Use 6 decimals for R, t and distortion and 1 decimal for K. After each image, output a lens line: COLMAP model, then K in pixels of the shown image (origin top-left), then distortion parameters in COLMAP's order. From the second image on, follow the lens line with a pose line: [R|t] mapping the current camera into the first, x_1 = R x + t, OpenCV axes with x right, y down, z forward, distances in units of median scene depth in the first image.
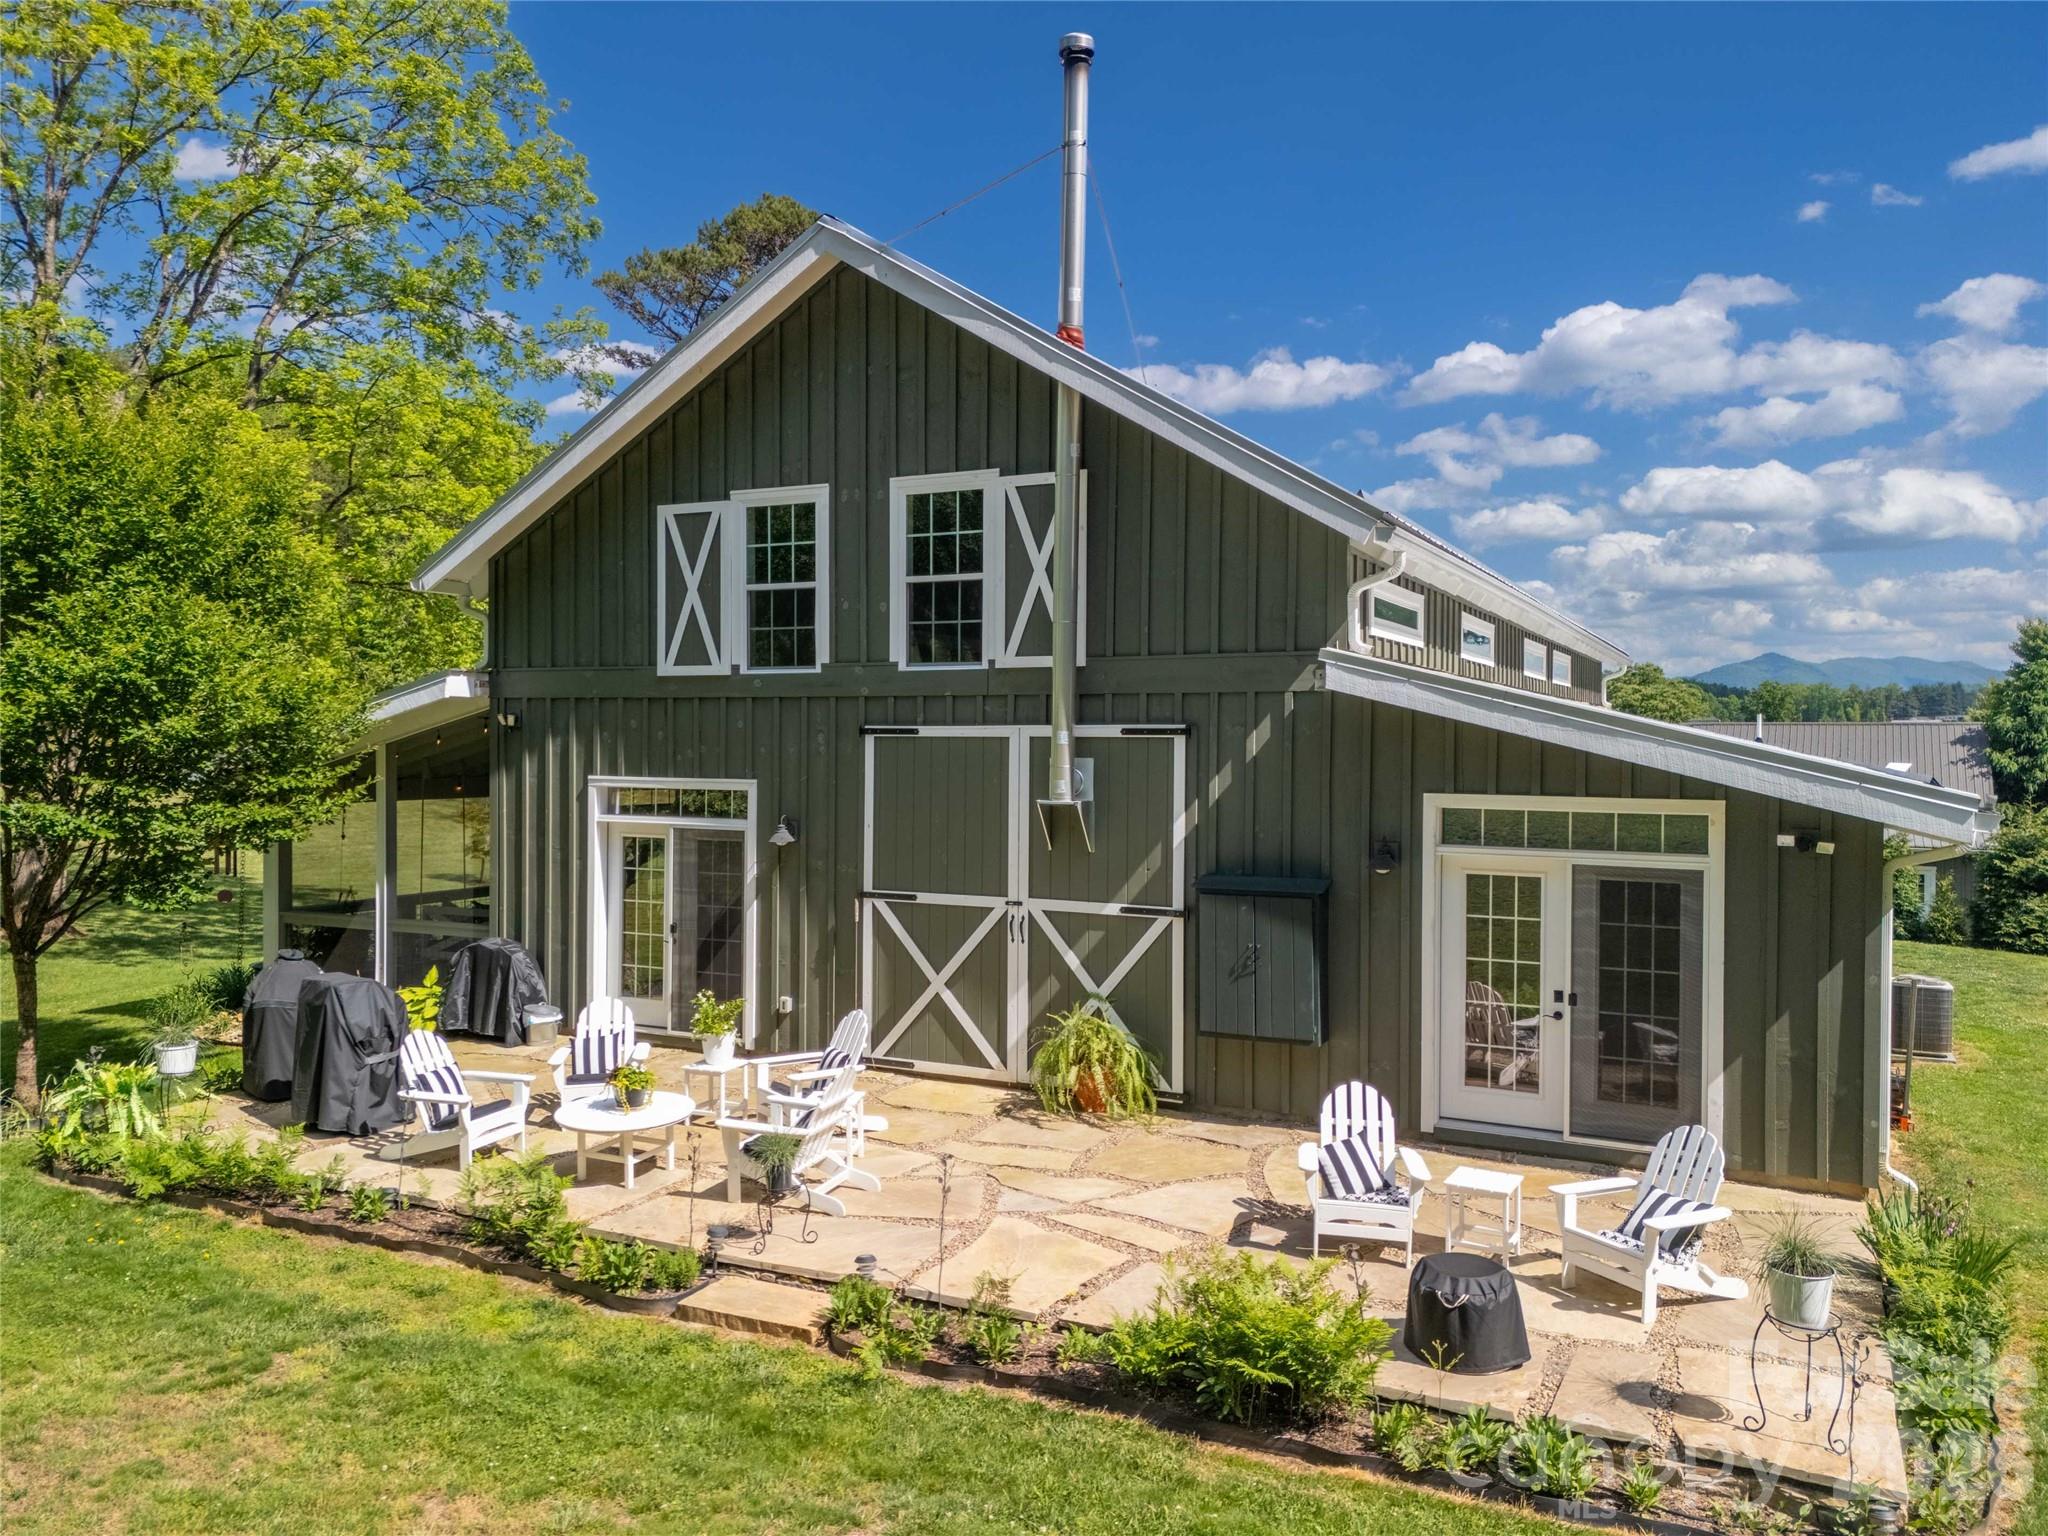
lens RADIAL K [[1462.0, 0, 1018.0], [0, 1462.0, 778.8], [0, 0, 1]] dist [0.069469, -0.097697]
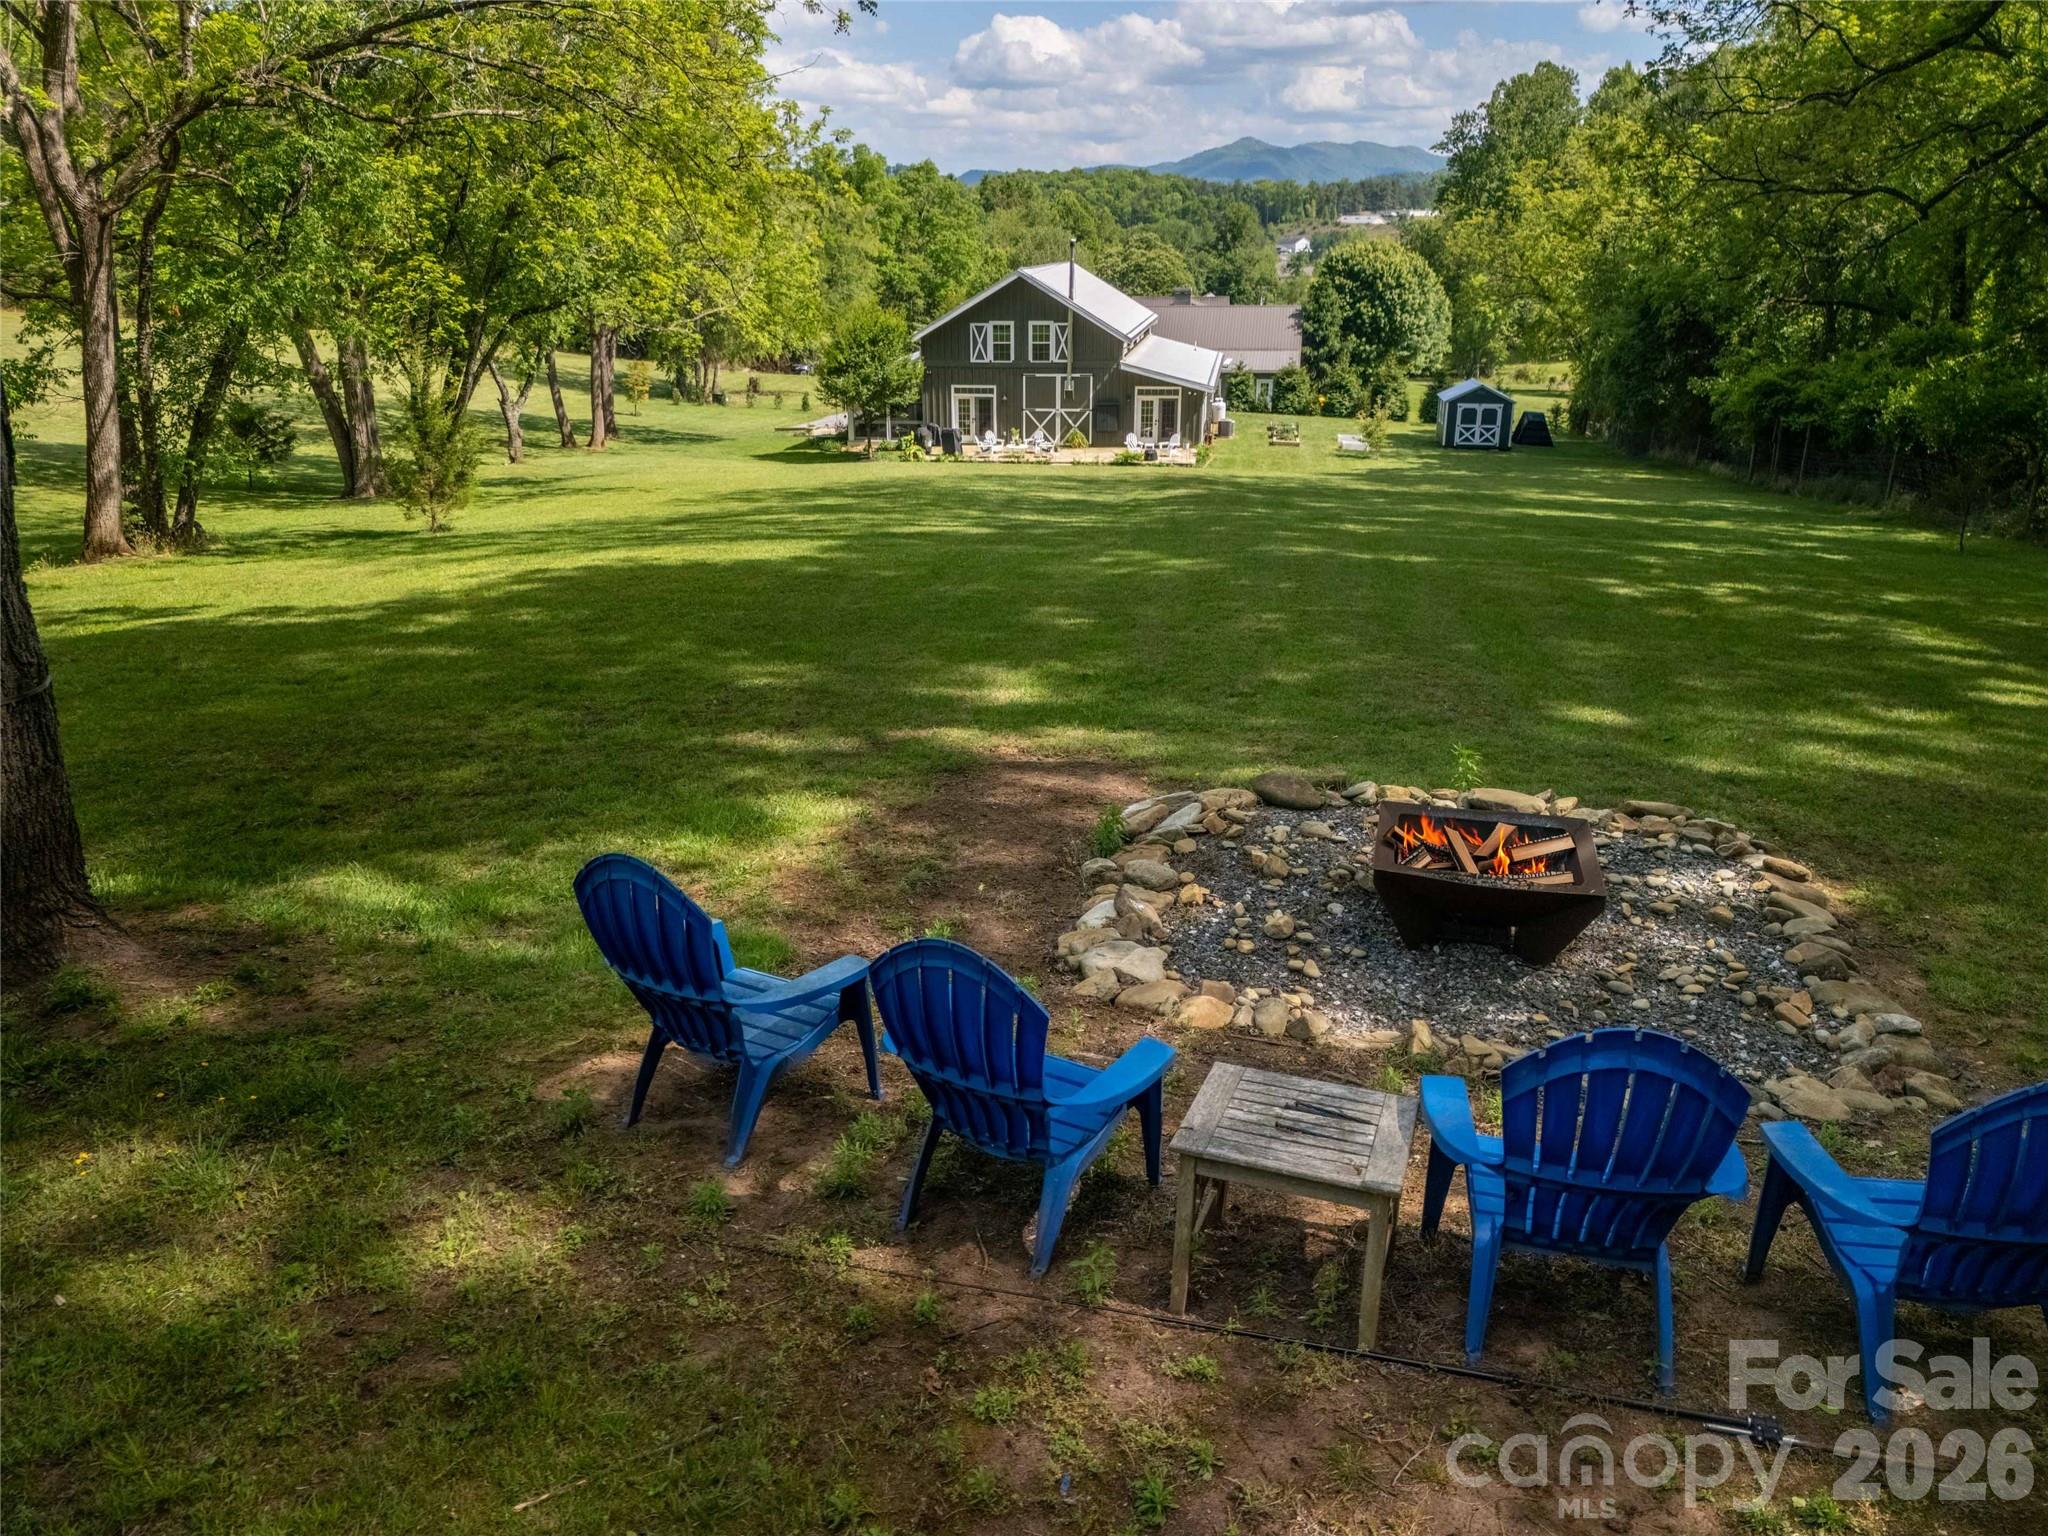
lens RADIAL K [[1462.0, 0, 1018.0], [0, 1462.0, 778.8], [0, 0, 1]] dist [0.069469, -0.097697]
pose [[0.946694, -0.121055, 0.298525, -1.832548], [0.019113, 0.946181, 0.323074, -0.357913], [-0.321568, -0.300147, 0.898057, -3.983789]]
